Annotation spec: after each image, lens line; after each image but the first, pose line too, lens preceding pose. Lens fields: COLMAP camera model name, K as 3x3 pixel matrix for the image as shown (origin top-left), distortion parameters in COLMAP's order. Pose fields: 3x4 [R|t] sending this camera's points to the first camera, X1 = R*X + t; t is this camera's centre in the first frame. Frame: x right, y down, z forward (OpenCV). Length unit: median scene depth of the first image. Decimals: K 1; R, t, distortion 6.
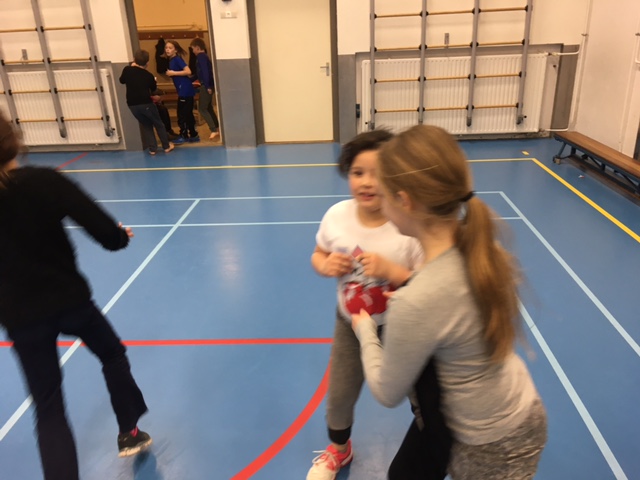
lens RADIAL K [[539.2, 0, 320.0], [0, 539.2, 240.0], [0, 0, 1]] dist [0.001024, -0.014105]
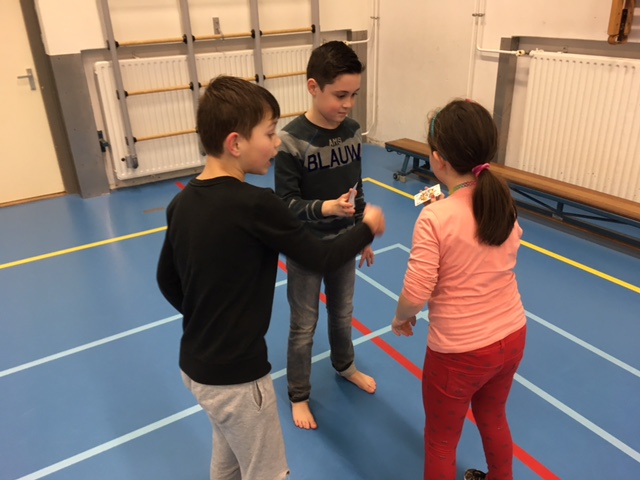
lens RADIAL K [[539.2, 0, 320.0], [0, 539.2, 240.0], [0, 0, 1]] dist [0.001024, -0.014105]
pose [[0.817841, -0.223085, 0.530443, -0.086763], [0.213416, 0.973645, 0.080432, -0.128992], [-0.534406, 0.047424, 0.843896, 0.347590]]
